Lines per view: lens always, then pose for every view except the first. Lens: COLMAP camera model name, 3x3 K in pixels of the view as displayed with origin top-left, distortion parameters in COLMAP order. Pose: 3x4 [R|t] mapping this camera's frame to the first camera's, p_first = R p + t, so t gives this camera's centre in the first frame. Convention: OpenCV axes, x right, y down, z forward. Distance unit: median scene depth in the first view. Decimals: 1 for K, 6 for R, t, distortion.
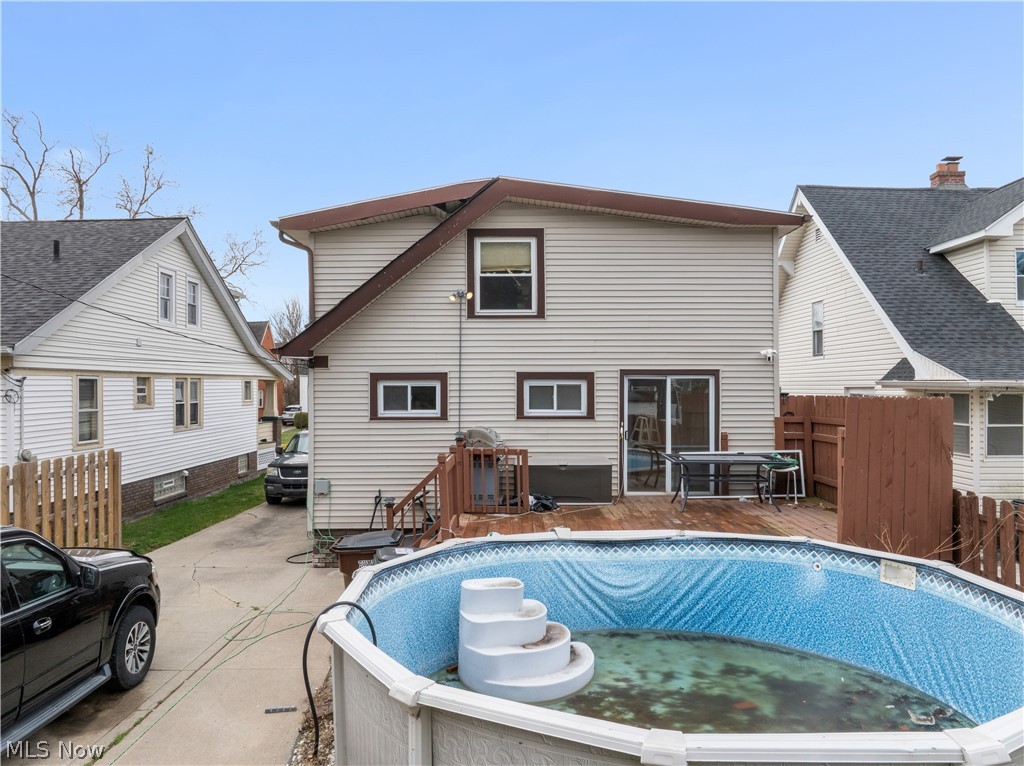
lens RADIAL K [[721.7, 0, 515.2], [0, 721.7, 381.7], [0, 0, 1]] dist [-0.040852, 0.003829]
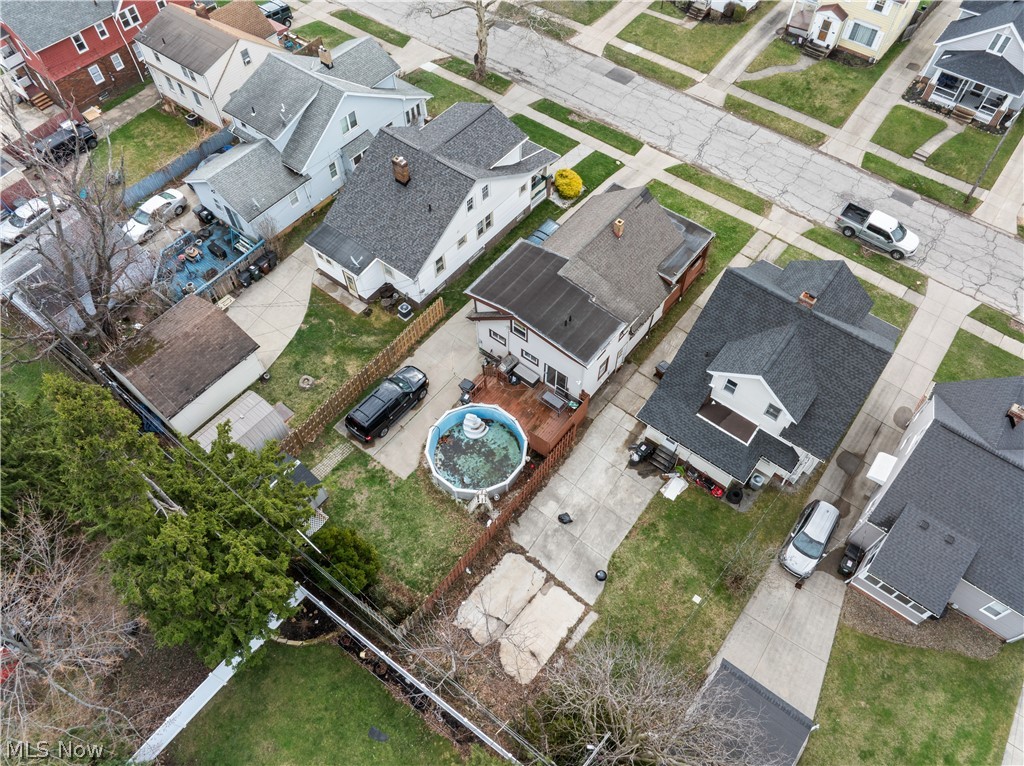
lens RADIAL K [[721.7, 0, 515.2], [0, 721.7, 381.7], [0, 0, 1]] dist [-0.040852, 0.003829]
pose [[0.783522, 0.513621, -0.349696, 1.299118], [0.008023, 0.554377, 0.832227, -2.868351], [0.621312, -0.654874, 0.430246, -0.647926]]
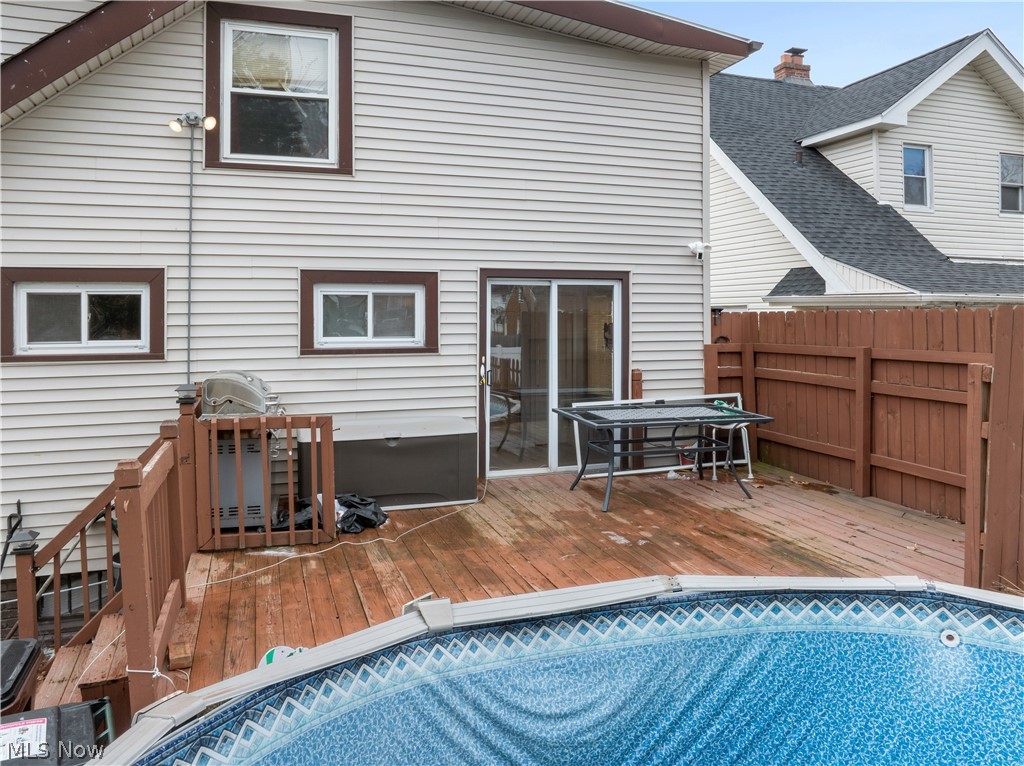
lens RADIAL K [[735.8, 0, 511.7], [0, 735.8, 314.0], [0, 0, 1]] dist [-0.036978, 0.003861]
pose [[0.947096, -0.001281, 0.320947, -0.025084], [-0.000790, 0.999980, 0.006323, 0.016910], [-0.320949, -0.006242, 0.947076, 0.416423]]
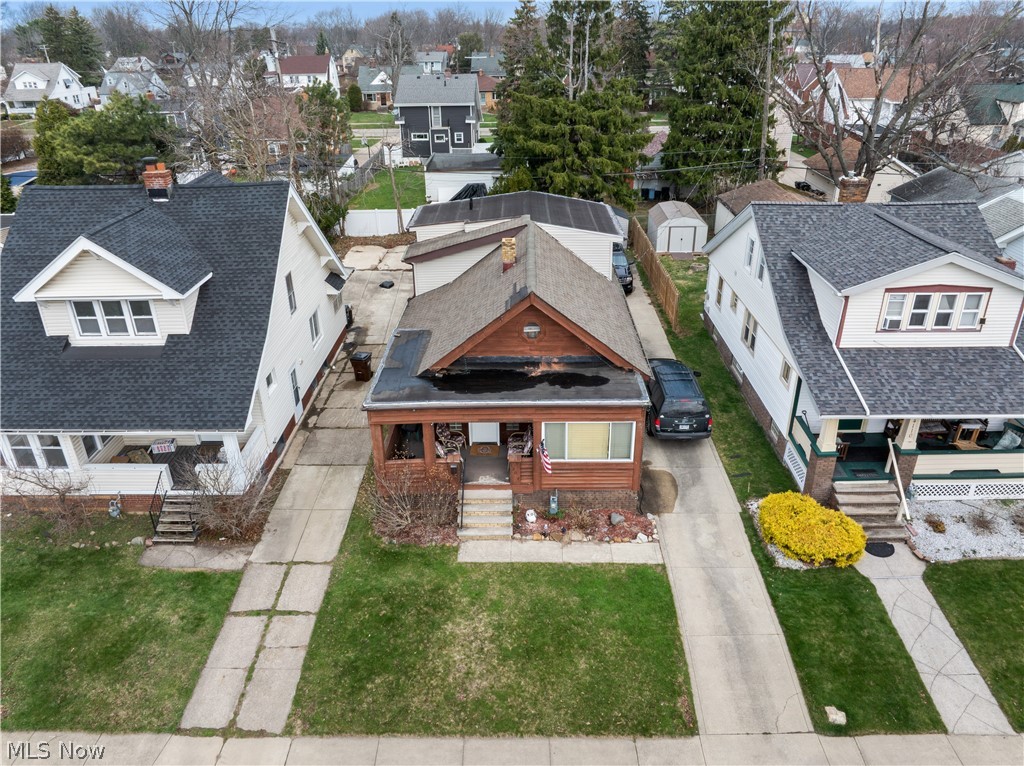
lens RADIAL K [[721.7, 0, 515.2], [0, 721.7, 381.7], [0, 0, 1]] dist [-0.040852, 0.003829]
pose [[-0.999775, 0.005304, 0.020533, -0.023274], [0.013824, 0.897235, 0.441336, -0.832200], [-0.016083, 0.441521, -0.897107, 3.734930]]
